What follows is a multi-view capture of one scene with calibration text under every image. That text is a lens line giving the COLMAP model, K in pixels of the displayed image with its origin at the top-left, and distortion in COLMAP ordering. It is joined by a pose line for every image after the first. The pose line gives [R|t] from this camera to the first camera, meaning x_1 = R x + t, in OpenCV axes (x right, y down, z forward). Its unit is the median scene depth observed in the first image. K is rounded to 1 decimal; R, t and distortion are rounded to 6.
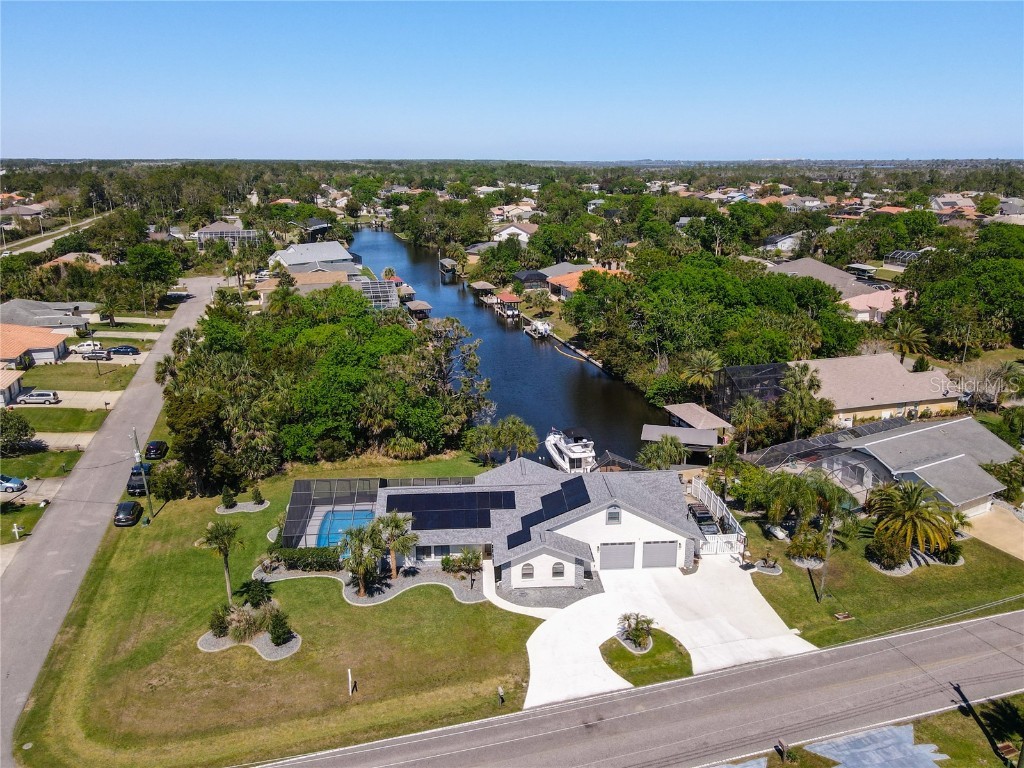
lens RADIAL K [[717.2, 0, 514.6], [0, 717.2, 400.7], [0, 0, 1]] dist [0.000741, 0.018542]
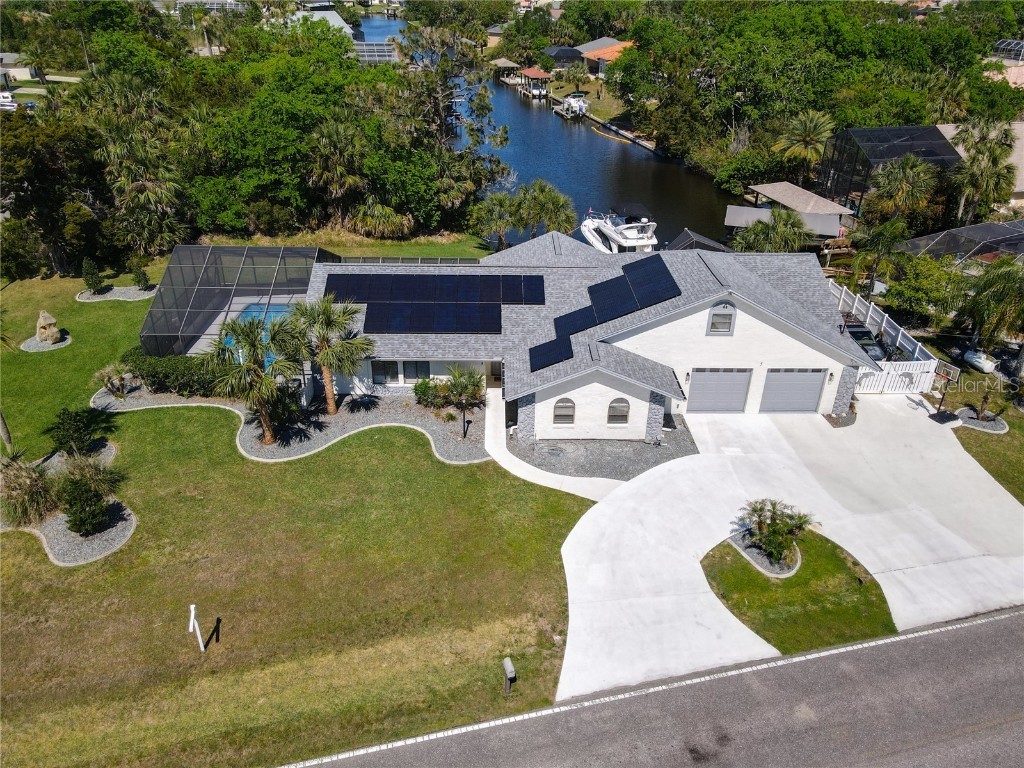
lens RADIAL K [[717.2, 0, 517.5], [0, 717.2, 363.1], [0, 0, 1]] dist [0.000741, 0.018542]
pose [[0.999183, 0.037052, -0.016111, -0.010338], [-0.033365, 0.981573, 0.188153, 0.091702], [0.022785, -0.187462, 0.982008, 0.434302]]
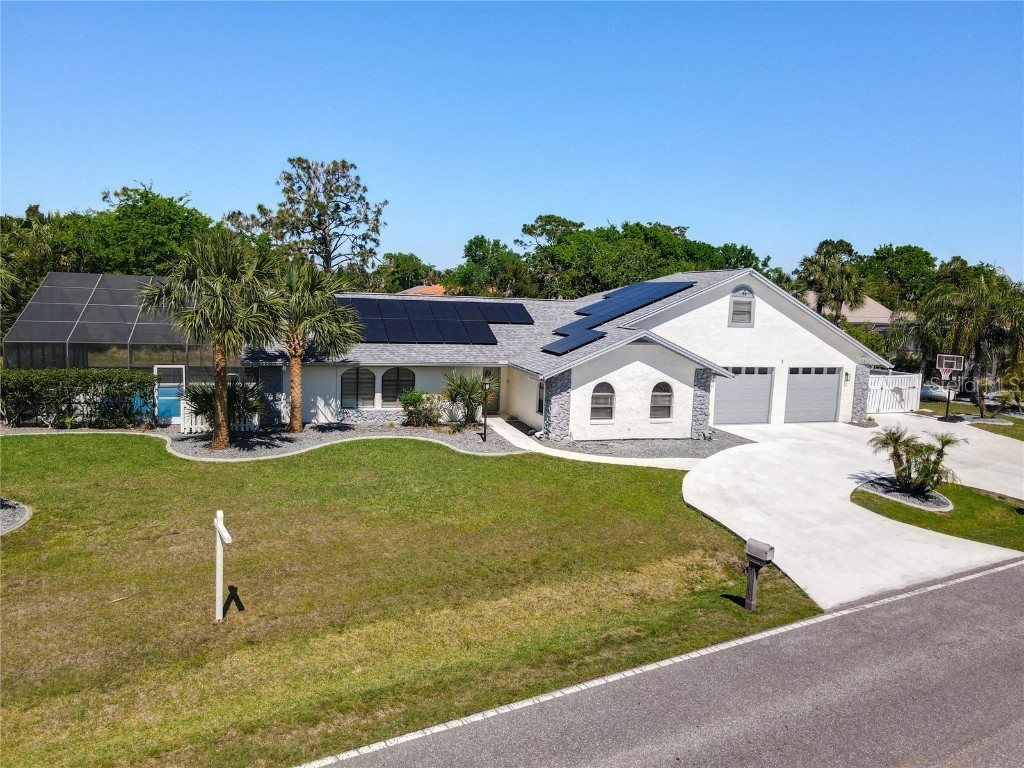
lens RADIAL K [[717.2, 0, 503.6], [0, 717.2, 387.2], [0, 0, 1]] dist [0.000741, 0.018542]
pose [[0.971529, 0.008599, 0.236766, -0.146854], [0.029796, 0.986972, -0.158109, 0.286707], [-0.235041, 0.160662, 0.958615, 0.545221]]
